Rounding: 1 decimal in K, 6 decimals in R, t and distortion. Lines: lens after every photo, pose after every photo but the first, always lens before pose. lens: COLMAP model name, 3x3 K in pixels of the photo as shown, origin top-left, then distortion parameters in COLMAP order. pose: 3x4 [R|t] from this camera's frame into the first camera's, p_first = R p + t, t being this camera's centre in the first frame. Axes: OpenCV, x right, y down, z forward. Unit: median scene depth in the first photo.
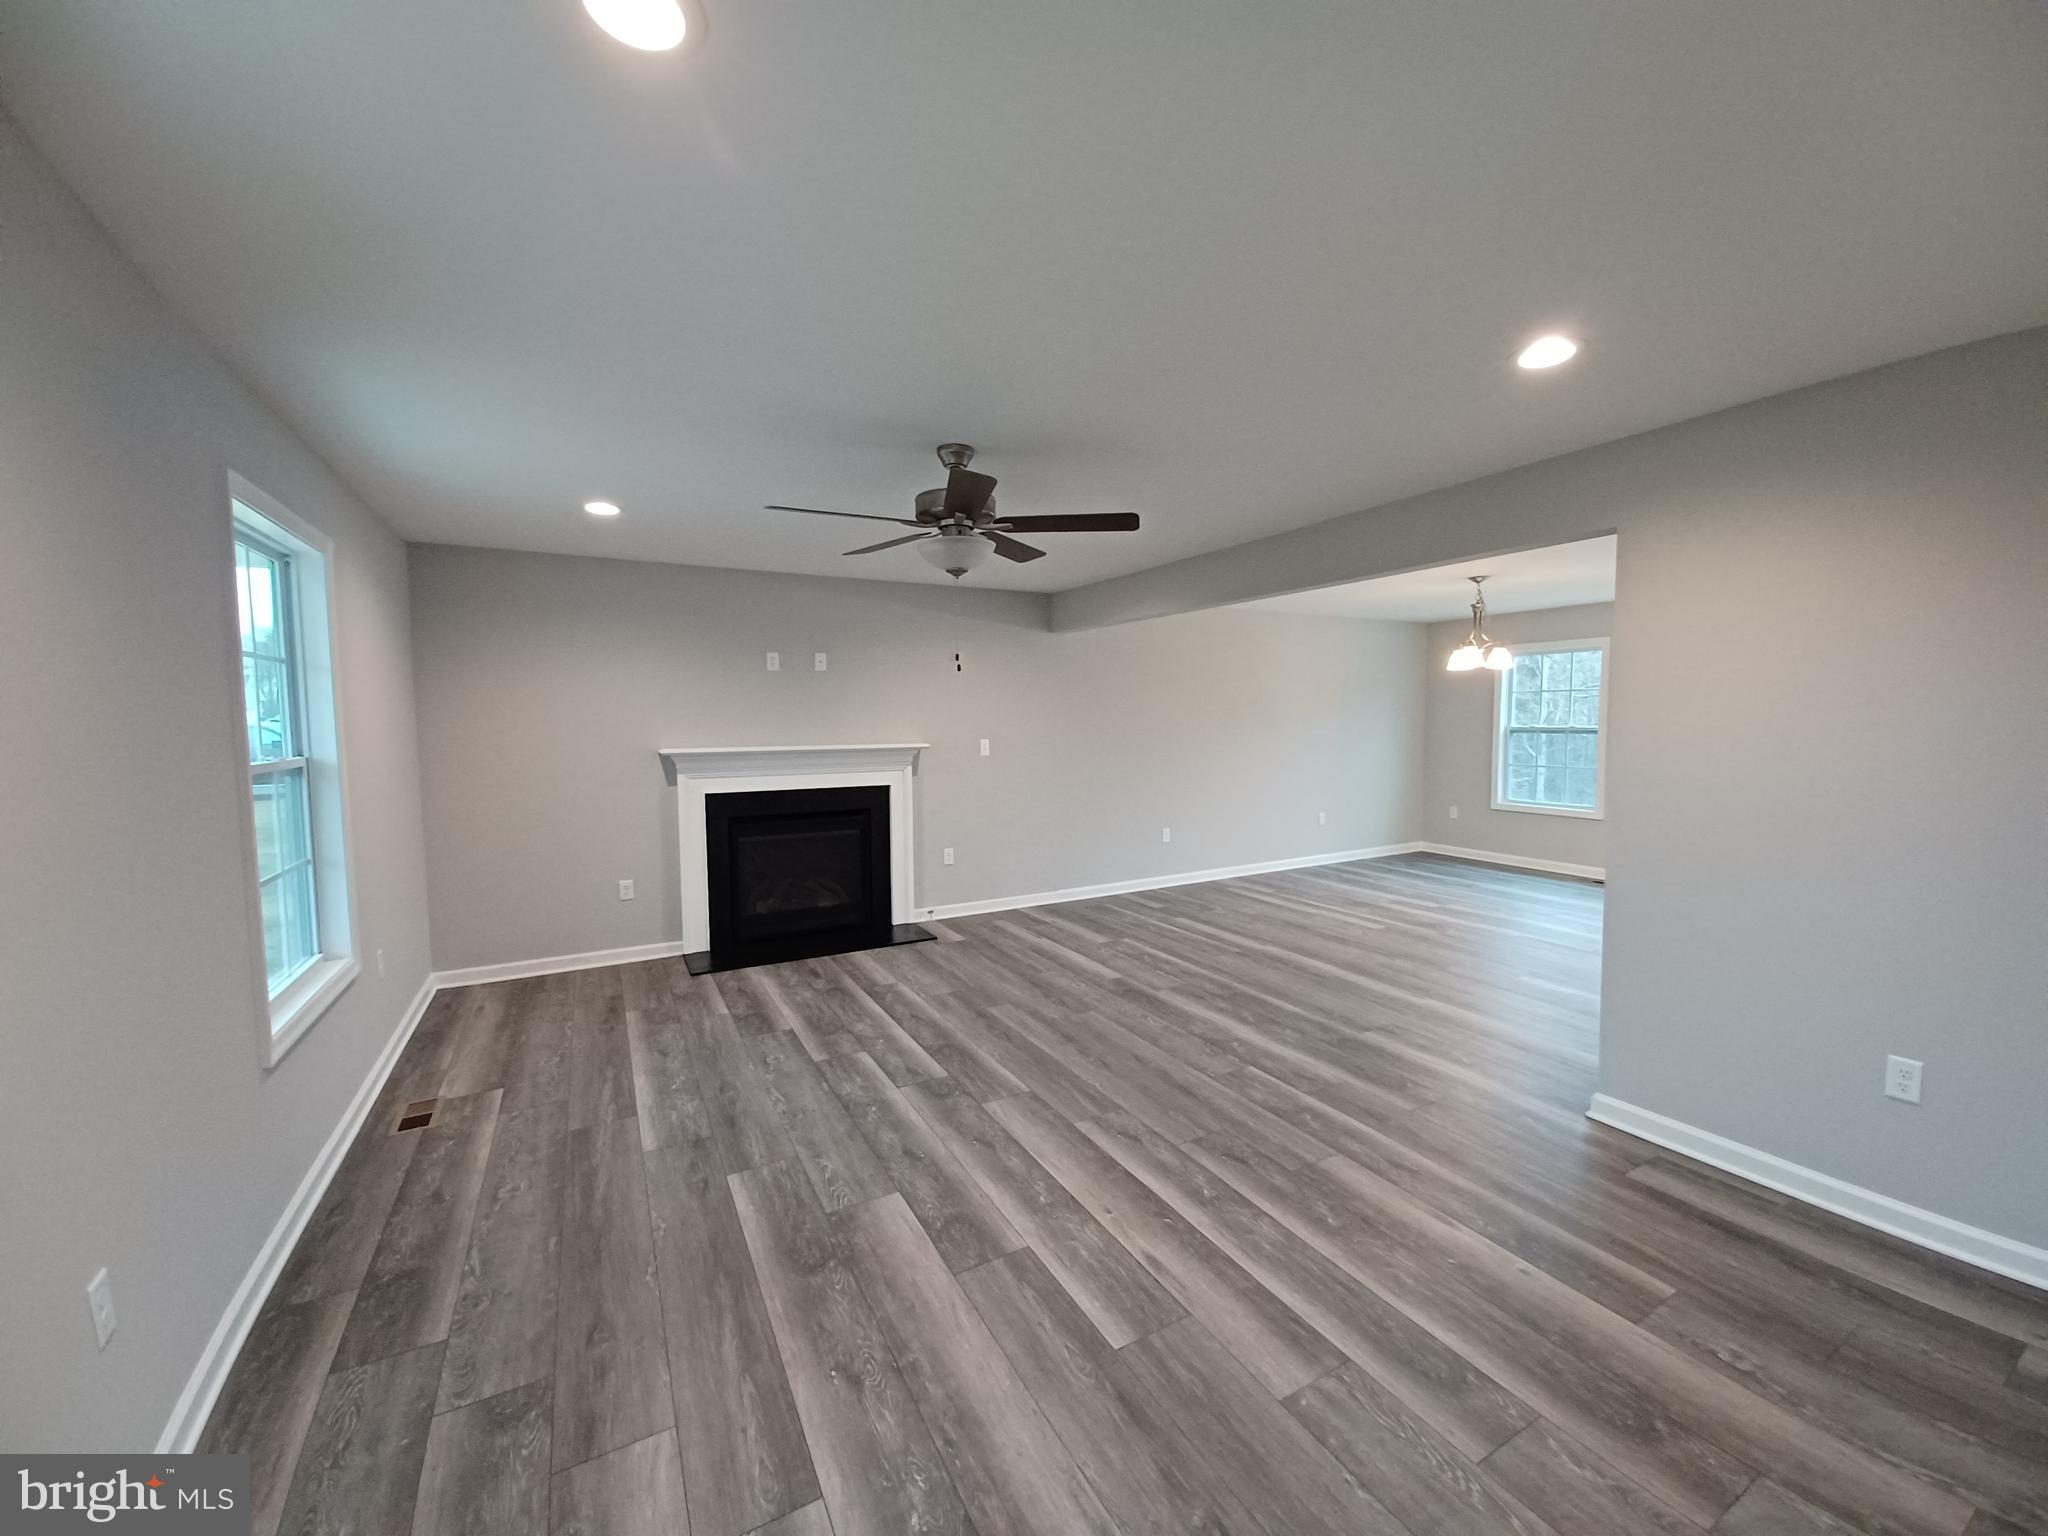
lens RADIAL K [[799.8, 0, 1041.0], [0, 799.8, 762.0], [0, 0, 1]] dist [0.002919, -0.008369]
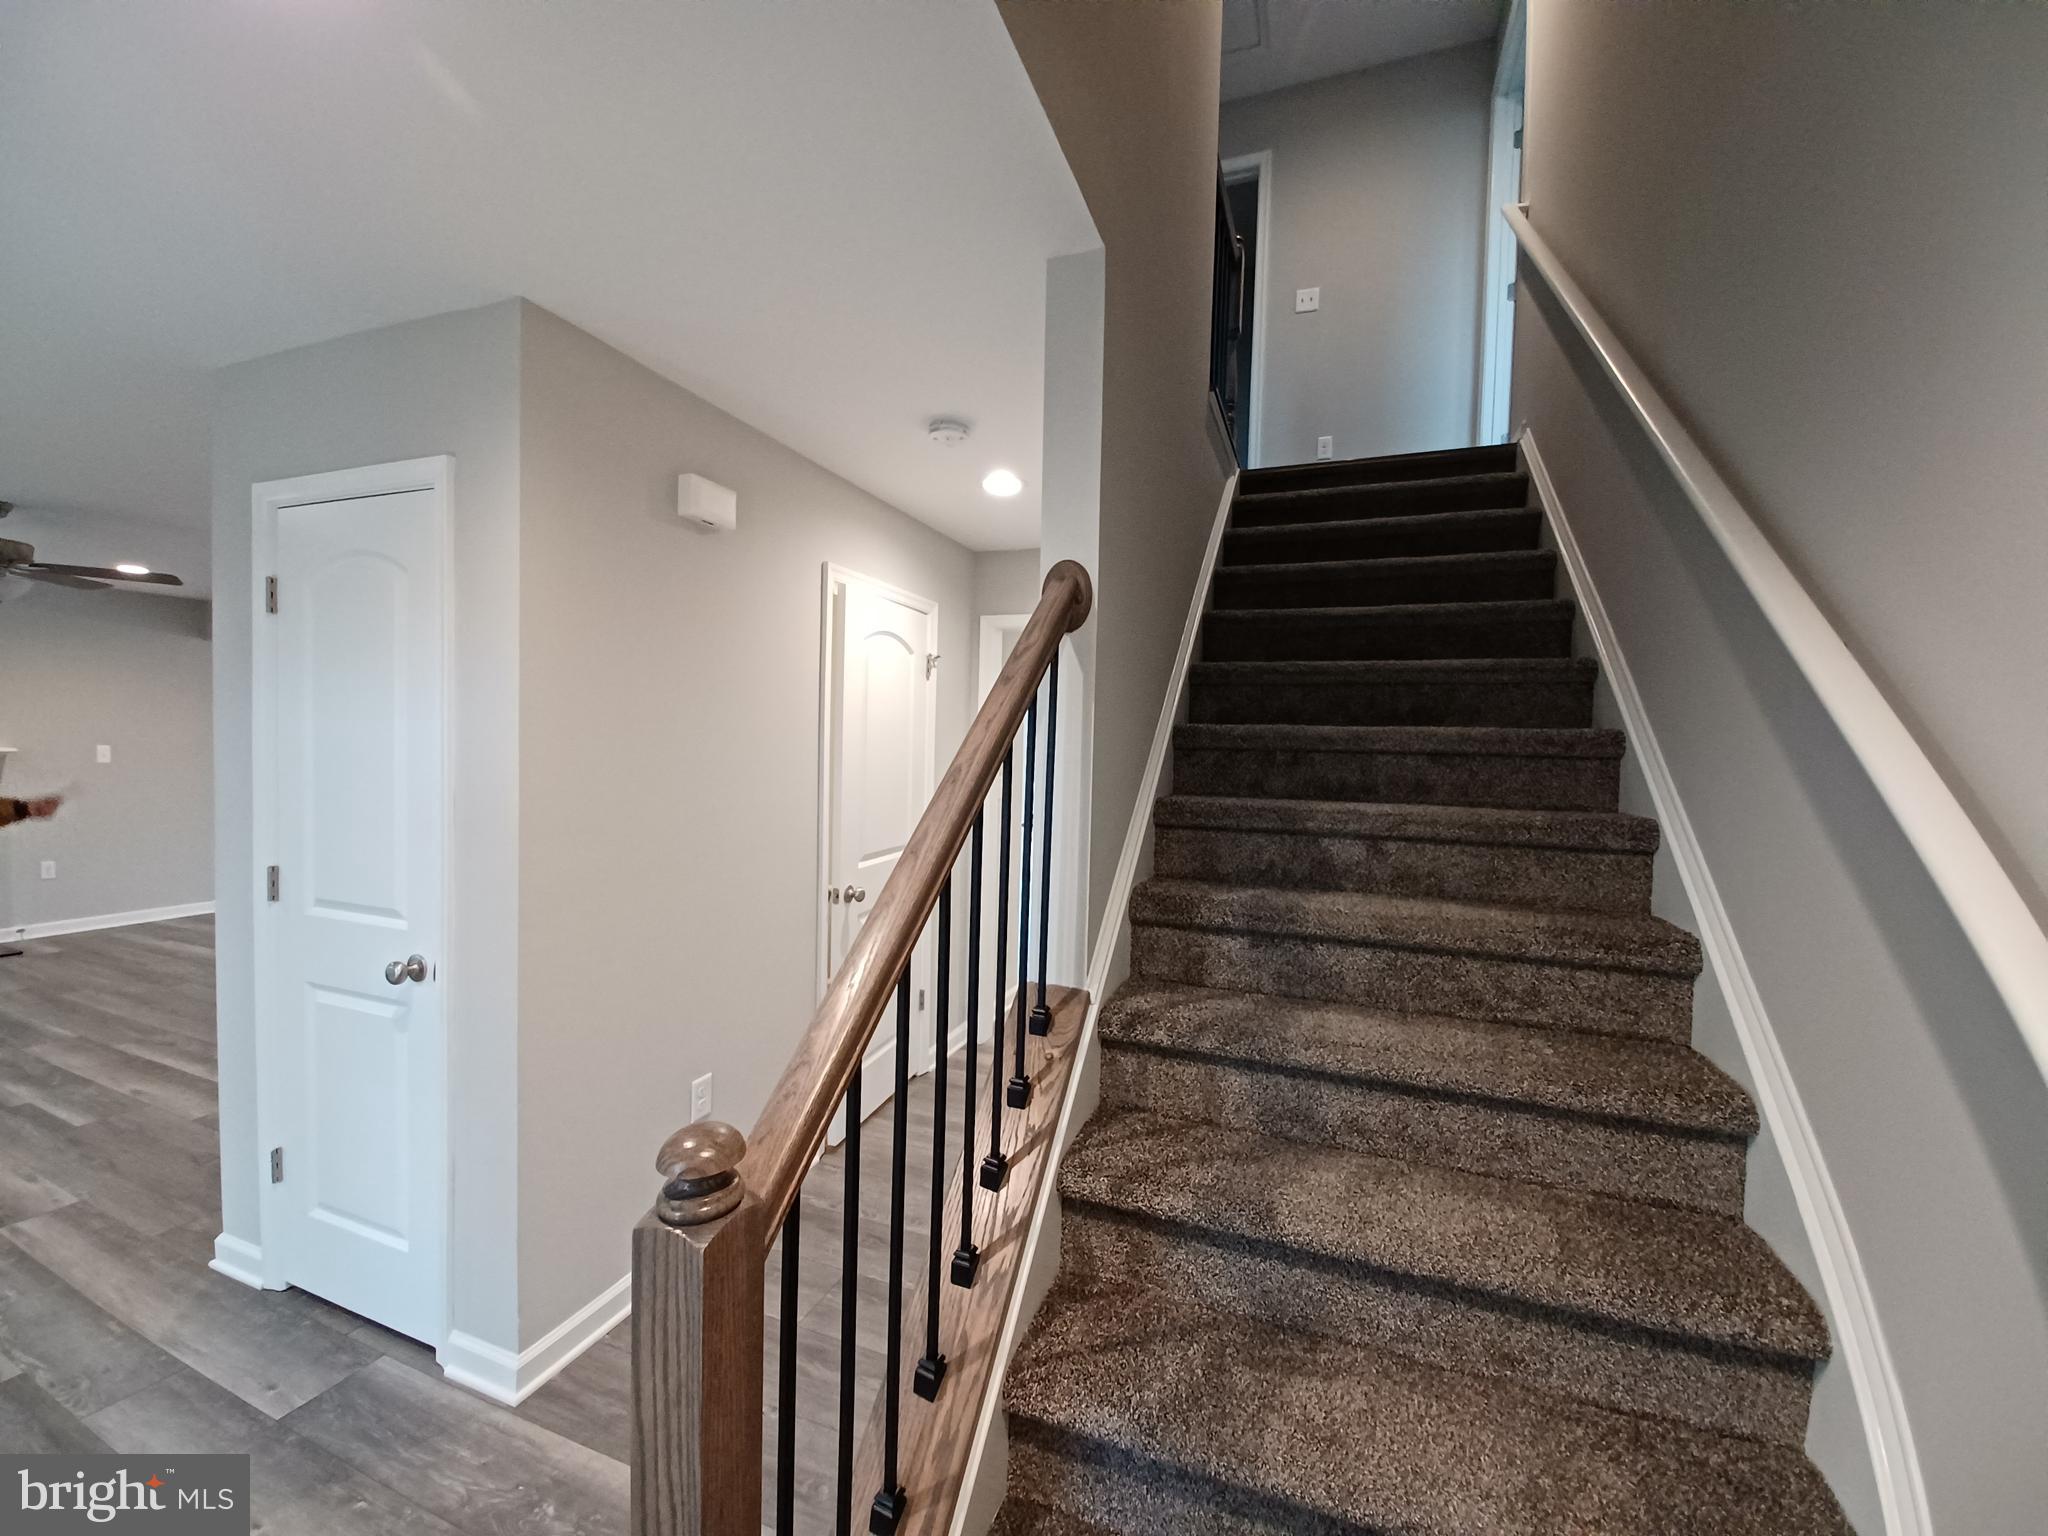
lens RADIAL K [[799.8, 0, 1035.1], [0, 799.8, 774.7], [0, 0, 1]] dist [0.002919, -0.008369]
pose [[0.764727, -0.004837, 0.644337, 0.379264], [-0.001732, 0.999953, 0.009562, -0.035536], [-0.644352, -0.008428, 0.764682, -1.060710]]
